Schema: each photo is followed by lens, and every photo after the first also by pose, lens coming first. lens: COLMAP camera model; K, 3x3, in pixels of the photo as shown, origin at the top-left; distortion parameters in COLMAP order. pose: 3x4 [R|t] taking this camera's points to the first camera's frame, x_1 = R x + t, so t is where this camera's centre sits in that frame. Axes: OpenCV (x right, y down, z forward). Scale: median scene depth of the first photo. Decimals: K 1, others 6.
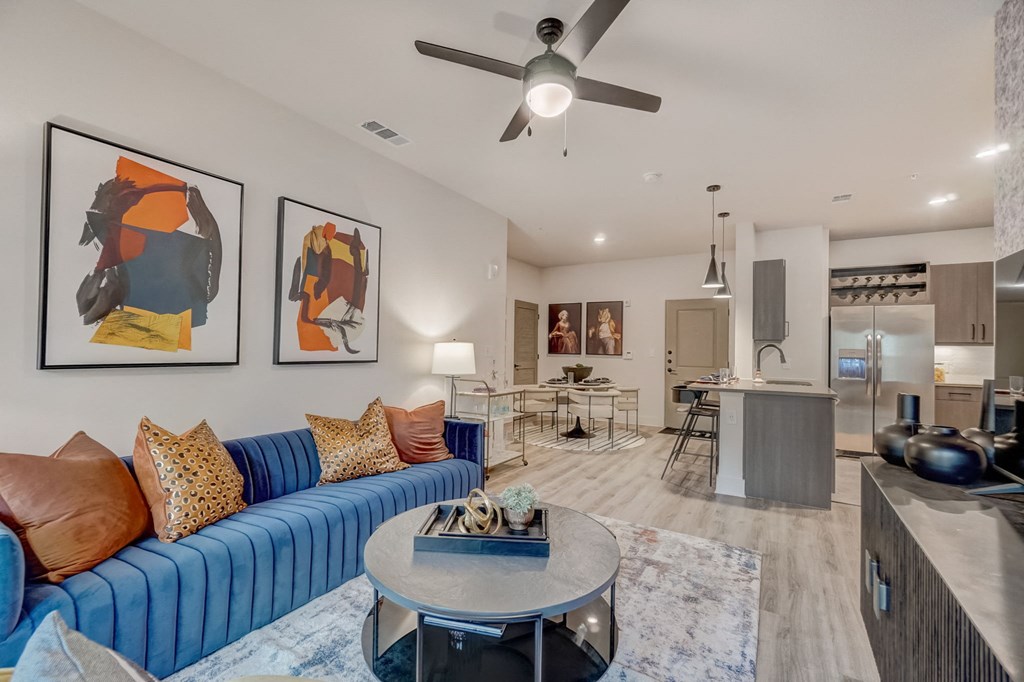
lens RADIAL K [[443.0, 0, 512.0], [0, 443.0, 341.0], [0, 0, 1]] dist [-0.002206, -0.000400]
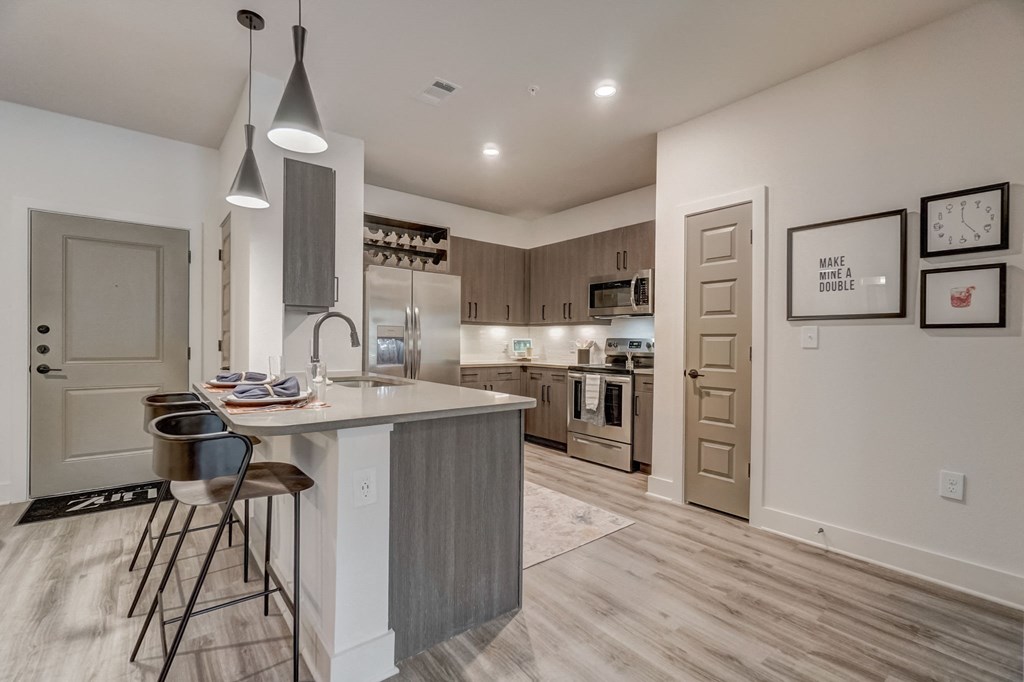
lens RADIAL K [[455.9, 0, 510.2], [0, 455.9, 345.2], [0, 0, 1]] dist [-0.001499, 0.000065]
pose [[0.346107, -0.019093, 0.938001, 0.117235], [-0.022668, 0.999331, 0.028706, 0.023232], [-0.937921, -0.031198, 0.345442, 0.523758]]
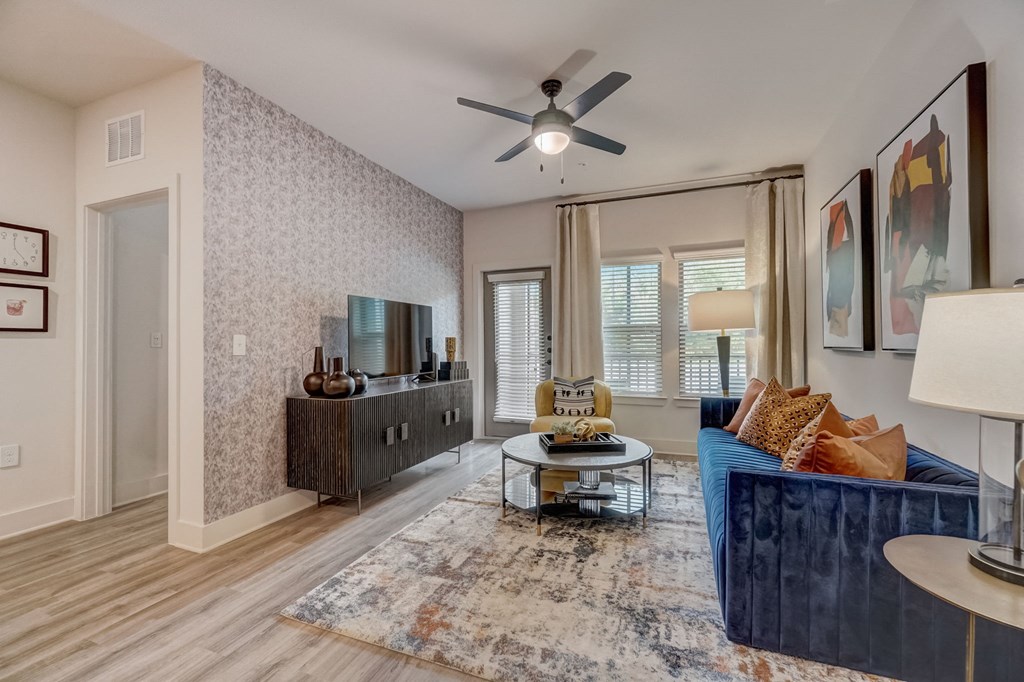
lens RADIAL K [[443.0, 0, 512.0], [0, 443.0, 341.0], [0, 0, 1]] dist [-0.002206, -0.000400]
pose [[-0.985593, -0.011820, -0.168719, 0.158451], [-0.007219, 0.999586, -0.027857, 0.030928], [0.168978, -0.026238, -0.985271, 0.861909]]
